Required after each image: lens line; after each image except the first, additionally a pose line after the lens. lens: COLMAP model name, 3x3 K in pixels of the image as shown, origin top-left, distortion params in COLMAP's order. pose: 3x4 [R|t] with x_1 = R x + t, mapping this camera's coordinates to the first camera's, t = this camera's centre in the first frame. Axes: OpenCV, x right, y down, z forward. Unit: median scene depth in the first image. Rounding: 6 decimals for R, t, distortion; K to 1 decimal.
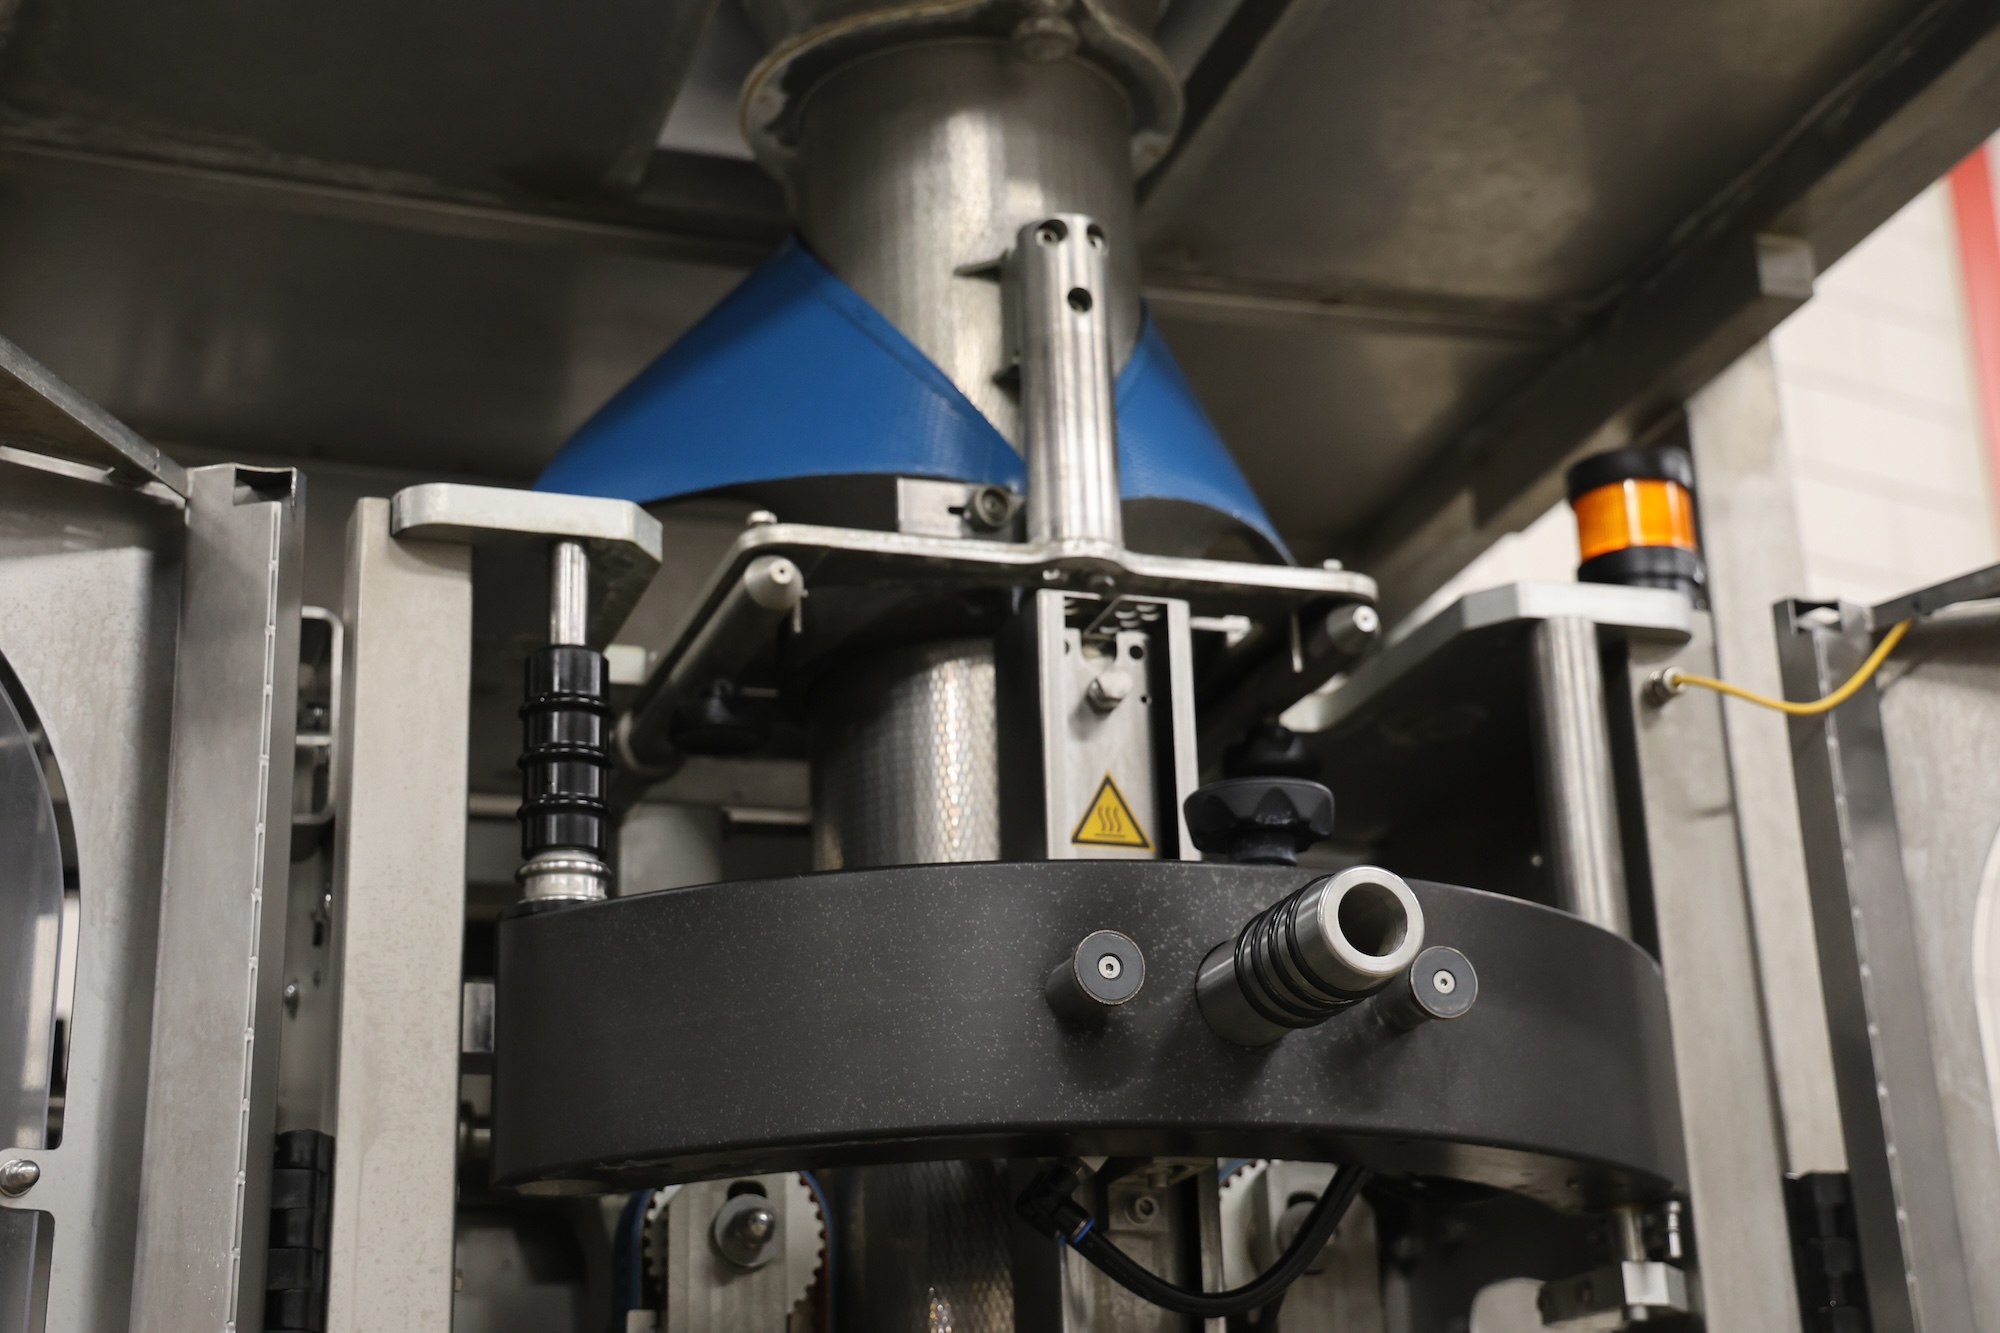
lens RADIAL K [[3149.5, 0, 987.7], [0, 3149.5, 669.1], [0, 0, 1]] dist [0.198781, 0.000000]
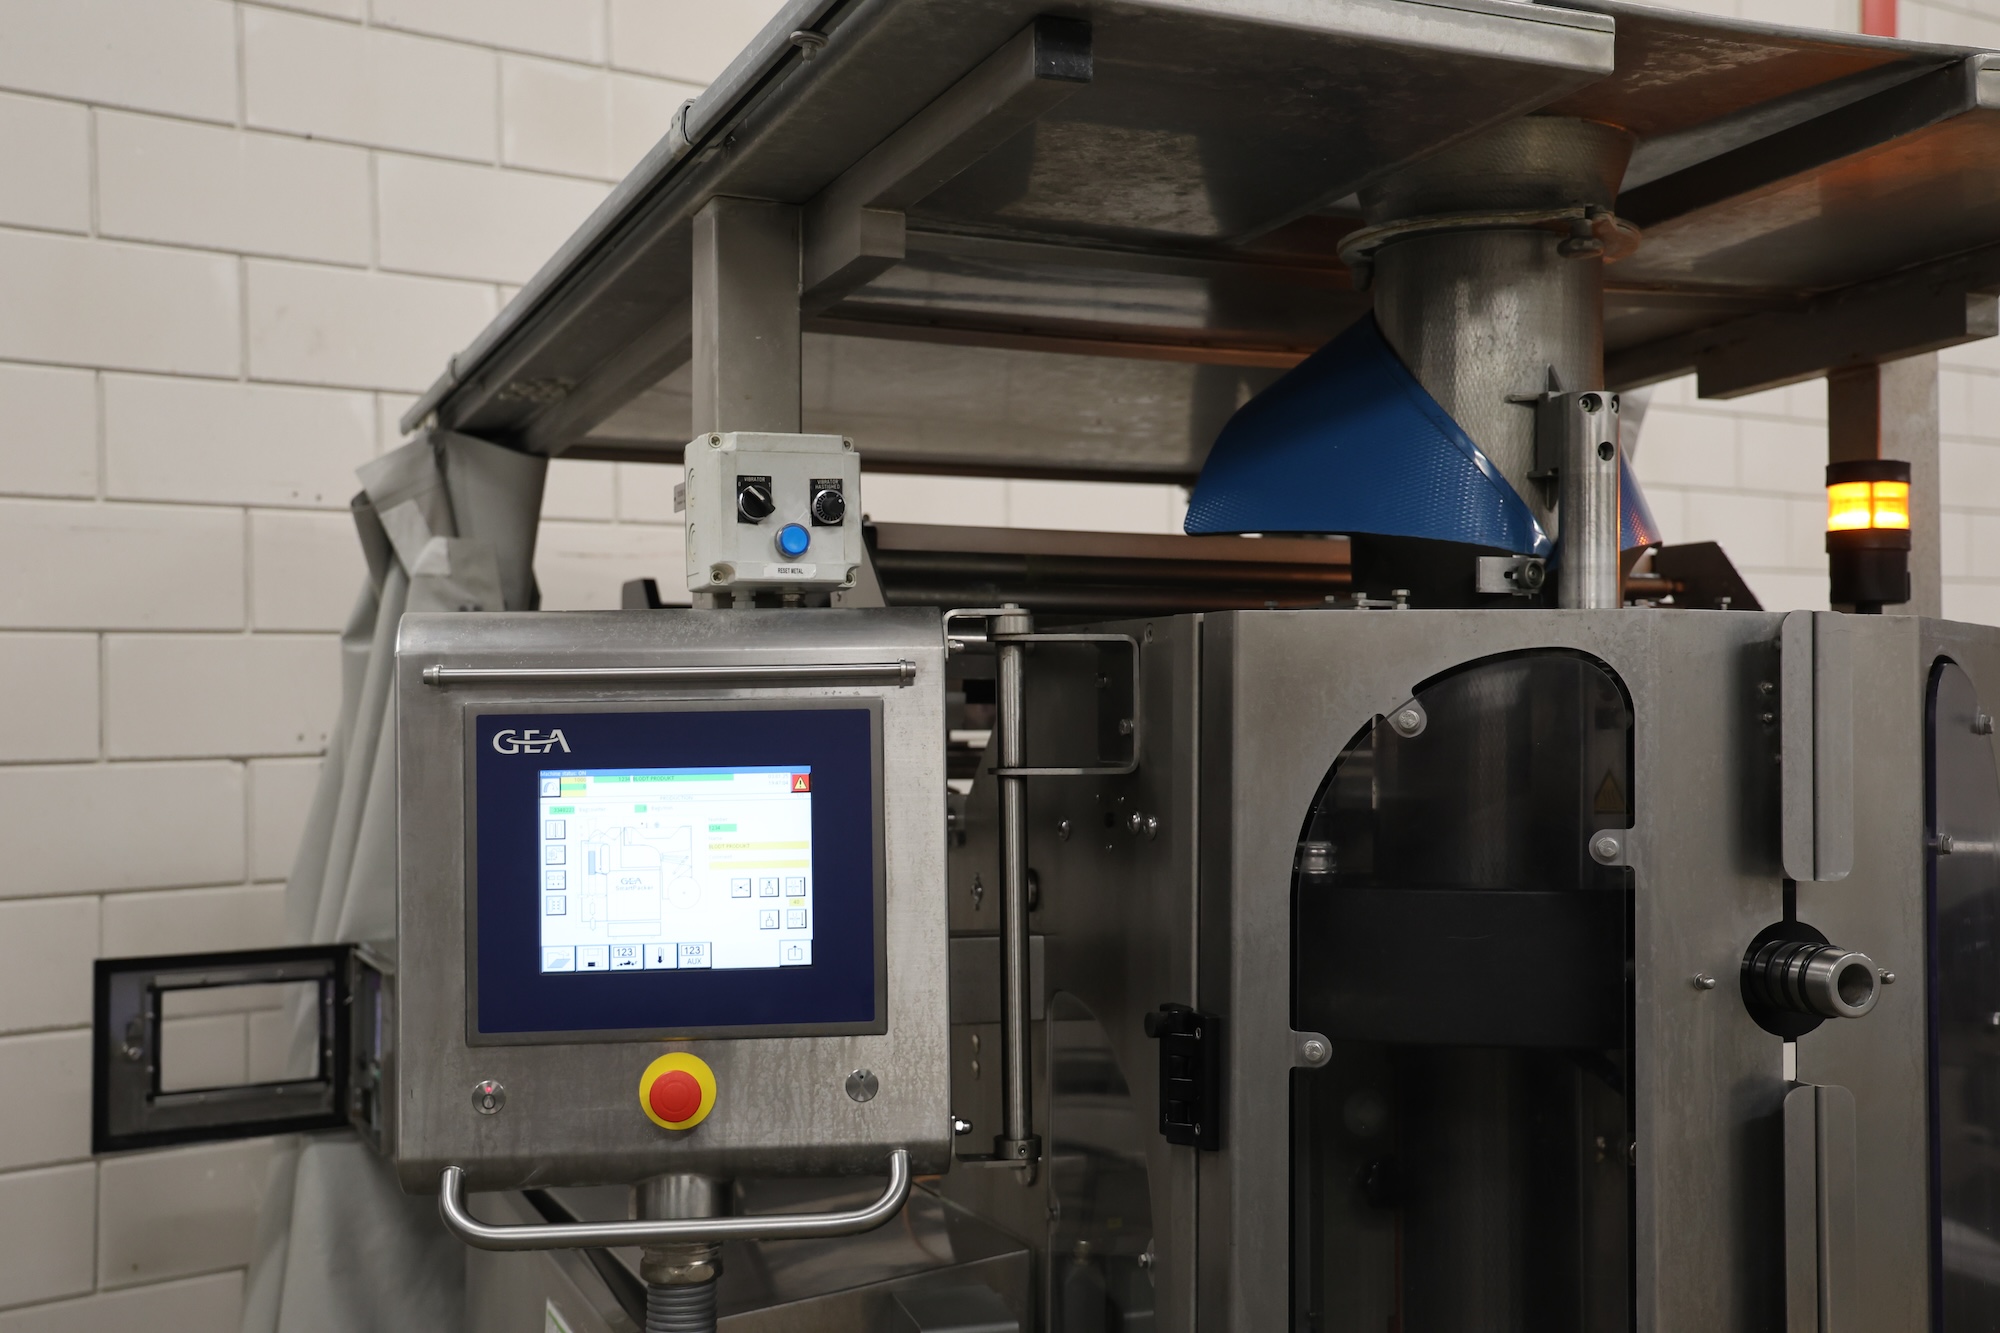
lens RADIAL K [[2466.3, 0, 1009.6], [0, 2466.3, 690.1], [0, 0, 1]] dist [0.129965, 0.000000]
pose [[0.997193, 0.038313, 0.064330, -0.350478], [-0.056510, 0.948756, 0.310916, -0.382121], [-0.049121, -0.313678, 0.948258, -0.200301]]
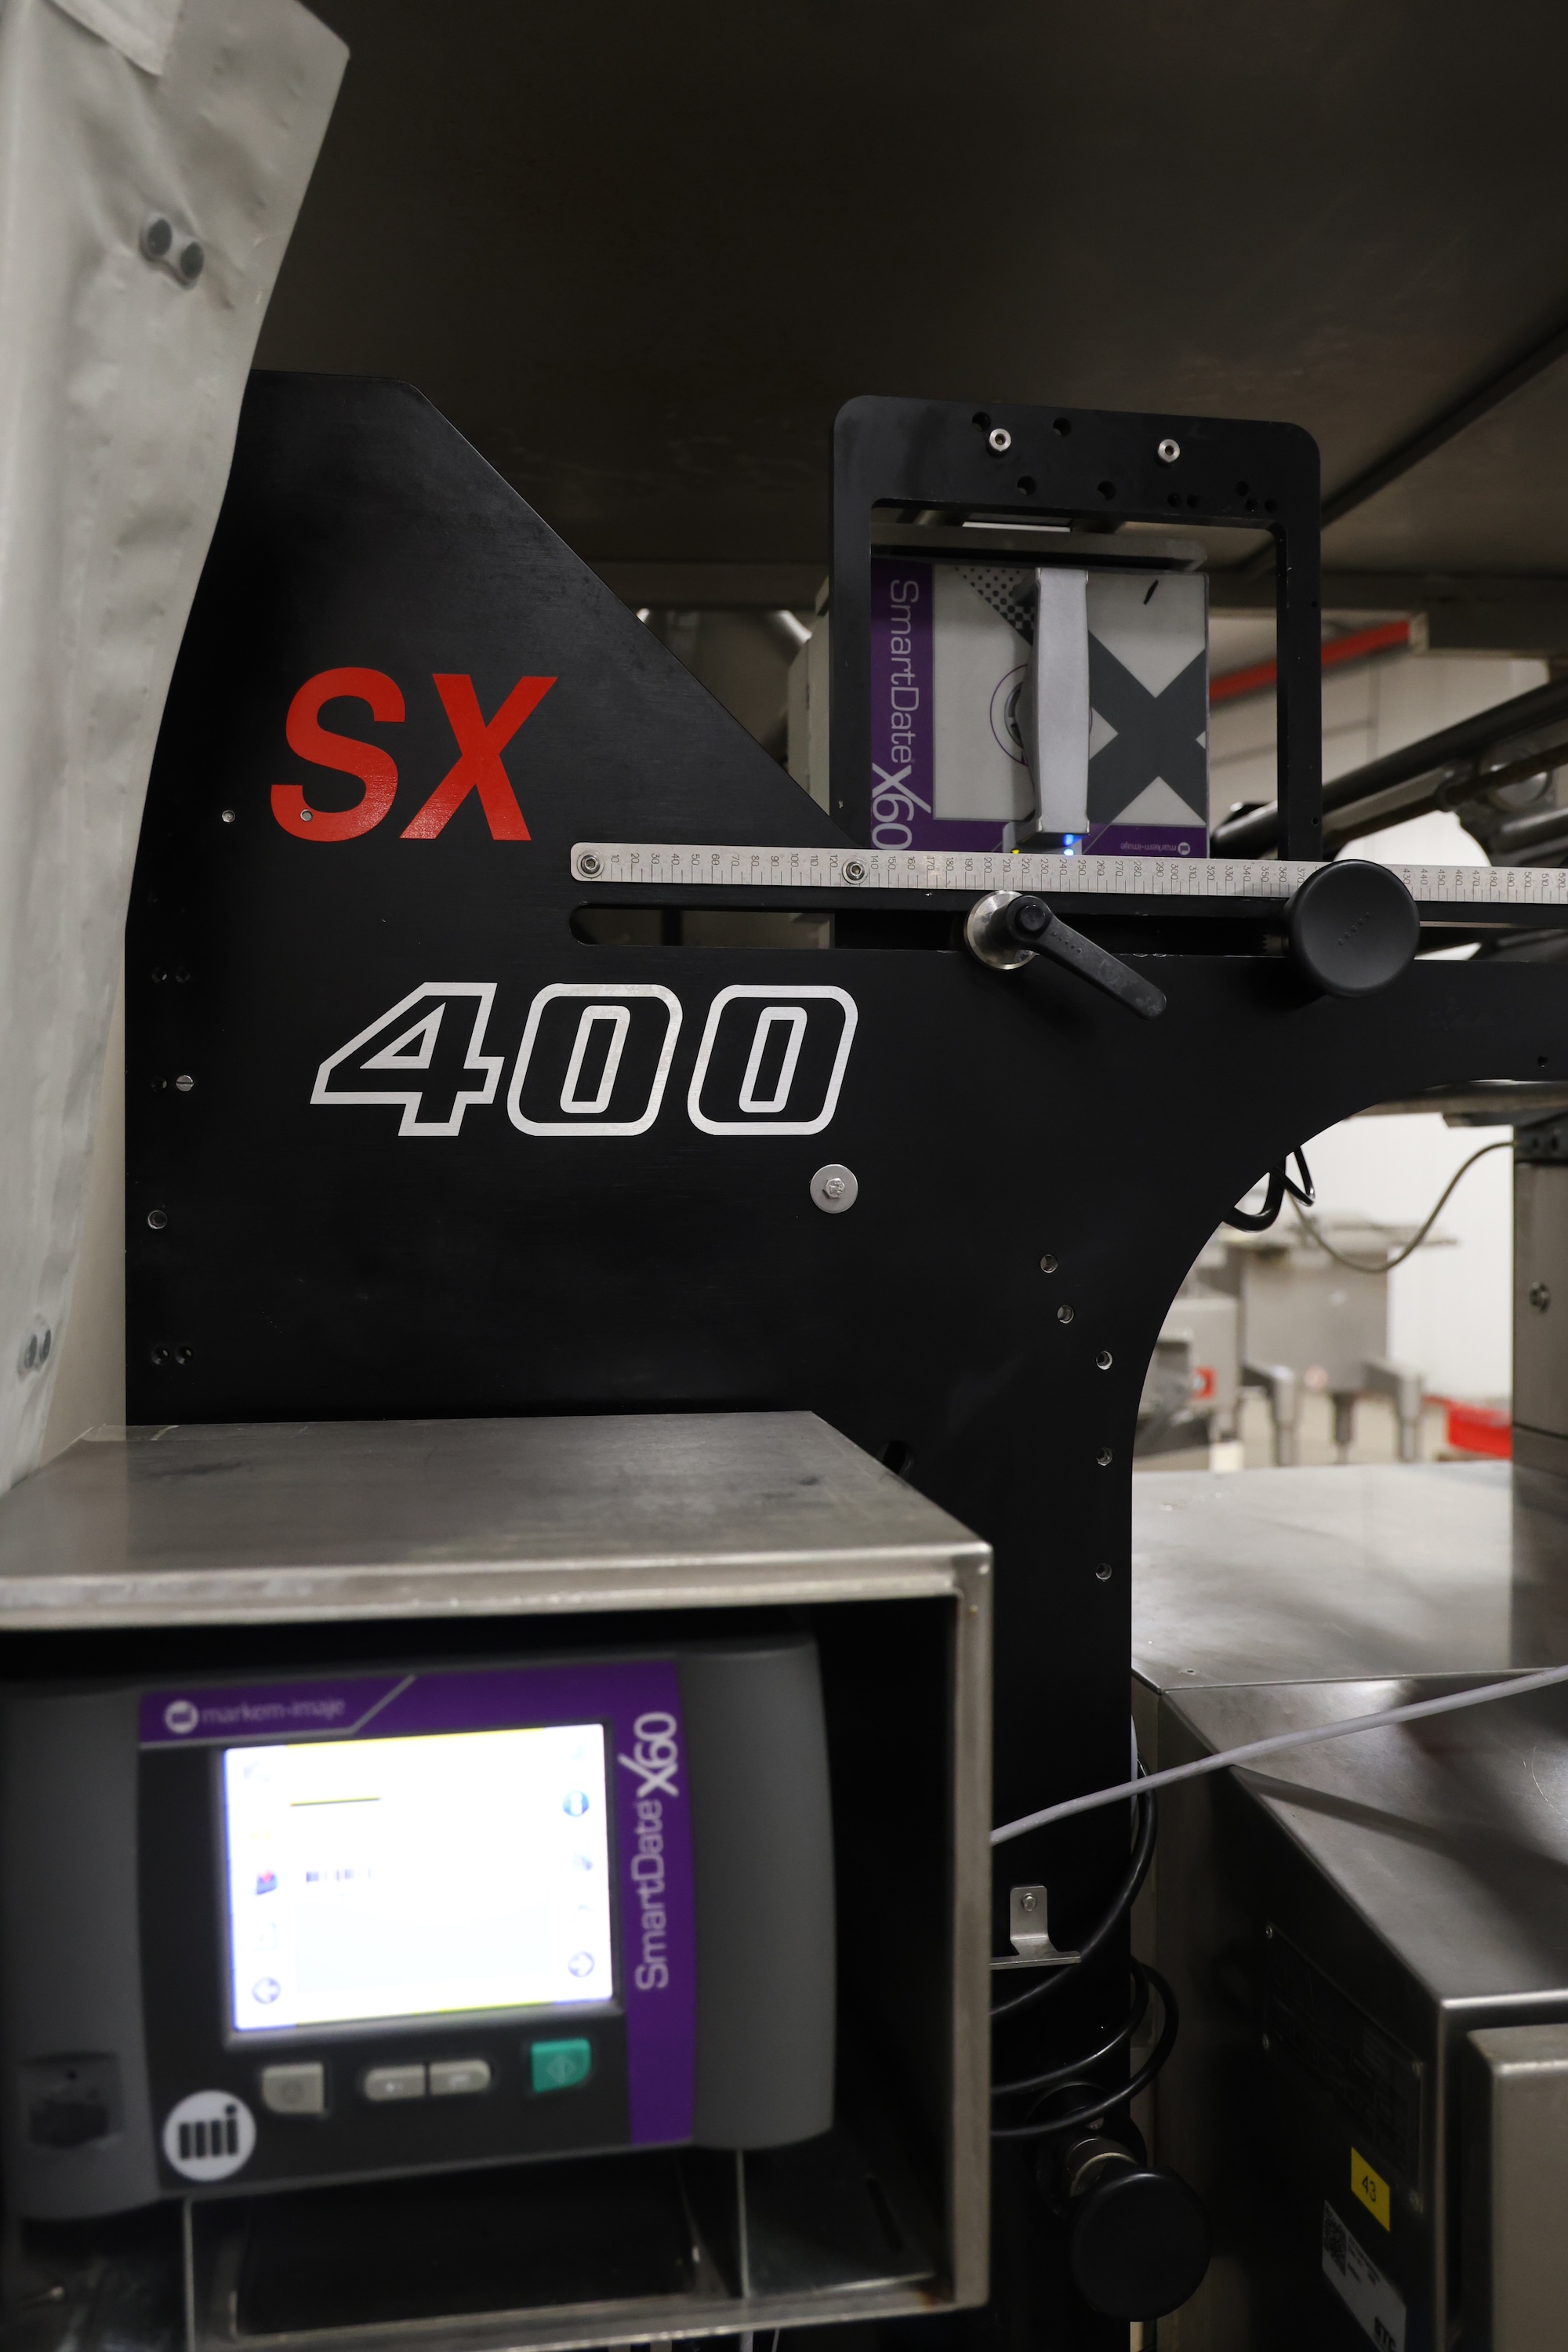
lens RADIAL K [[1954.9, 0, 782.9], [0, 1954.9, 1185.4], [0, 0, 1]] dist [-0.020889, 0.040494]
pose [[0.119982, 0.021776, 0.992537, -1.080219], [-0.328004, 0.944487, 0.018928, 0.371387], [-0.937026, -0.327827, 0.120464, 1.573992]]
